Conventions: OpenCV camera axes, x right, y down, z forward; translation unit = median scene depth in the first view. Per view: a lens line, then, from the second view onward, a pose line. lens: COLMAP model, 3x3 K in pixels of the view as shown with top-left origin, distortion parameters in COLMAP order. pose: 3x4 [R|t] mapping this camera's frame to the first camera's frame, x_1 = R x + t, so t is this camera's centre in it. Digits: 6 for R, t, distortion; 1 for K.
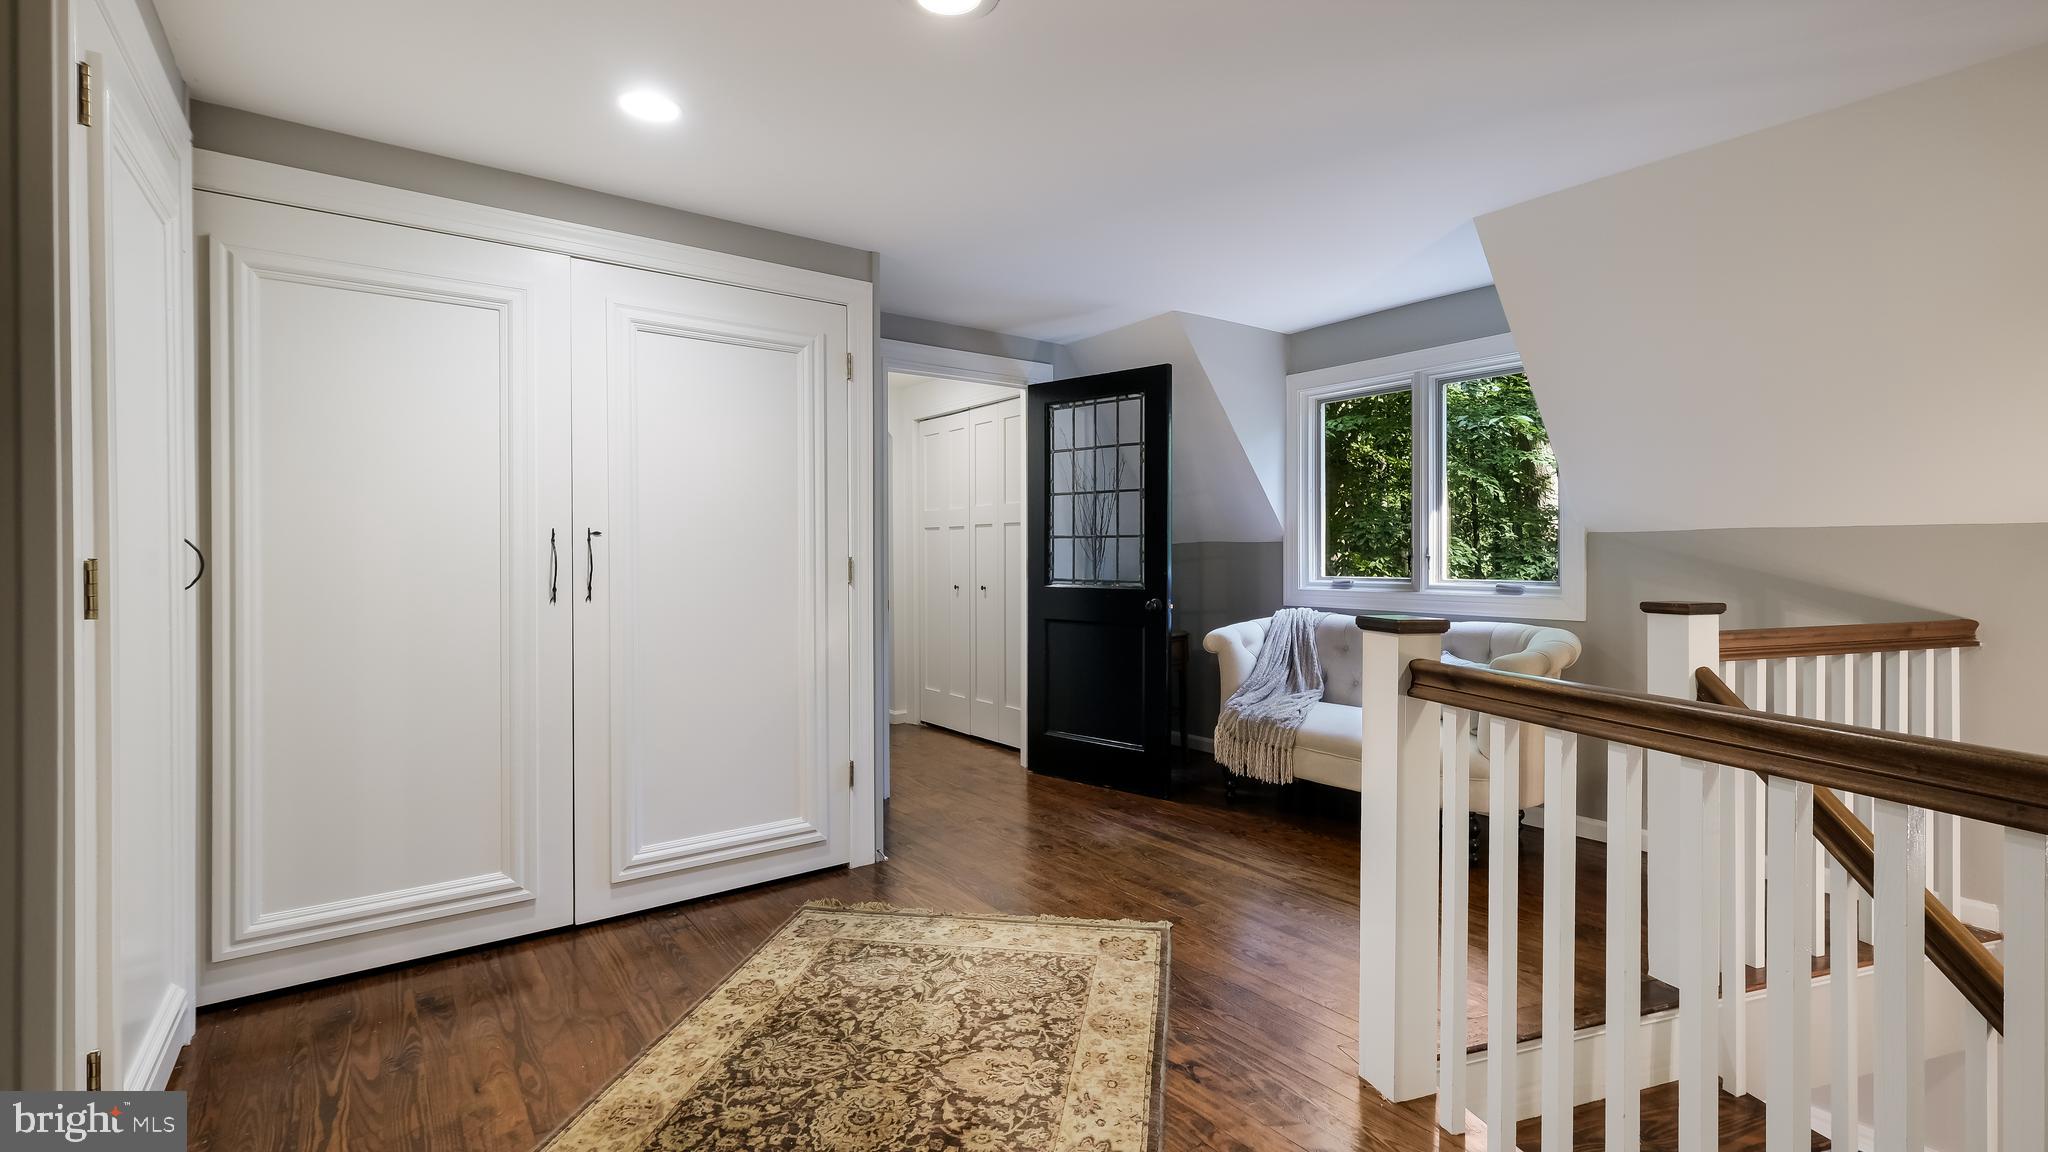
lens RADIAL K [[893.4, 0, 1021.4], [0, 893.4, 549.5], [0, 0, 1]] dist [0.000801, 0.000085]
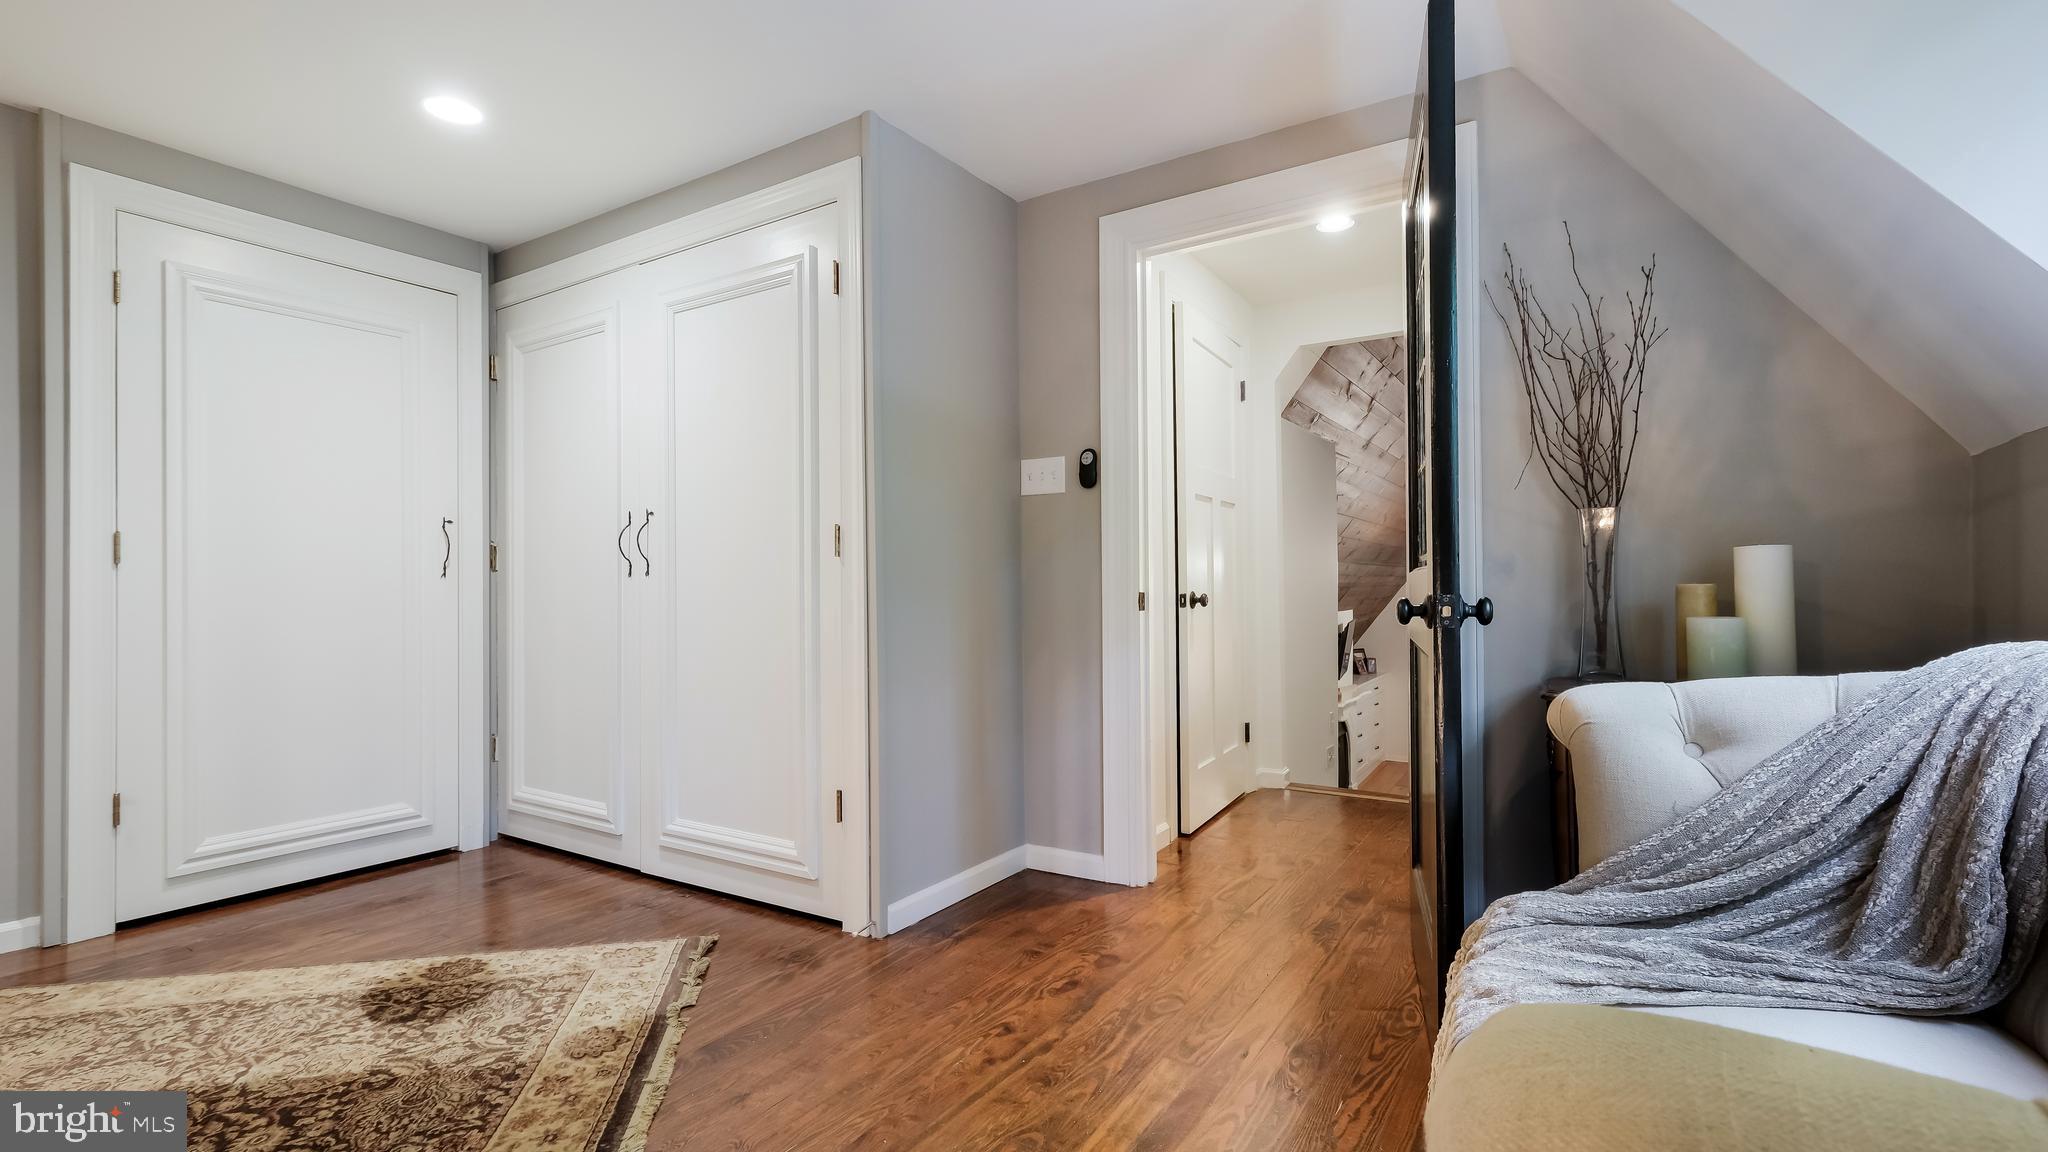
lens RADIAL K [[922.2, 0, 1024.0], [0, 922.2, 576.0], [0, 0, 1]] dist [0.008641, 0.000344]
pose [[0.355708, -0.009916, -0.934544, 0.789405], [0.014580, 0.999881, -0.005060, 0.075597], [0.934483, -0.011826, 0.355810, 1.120609]]
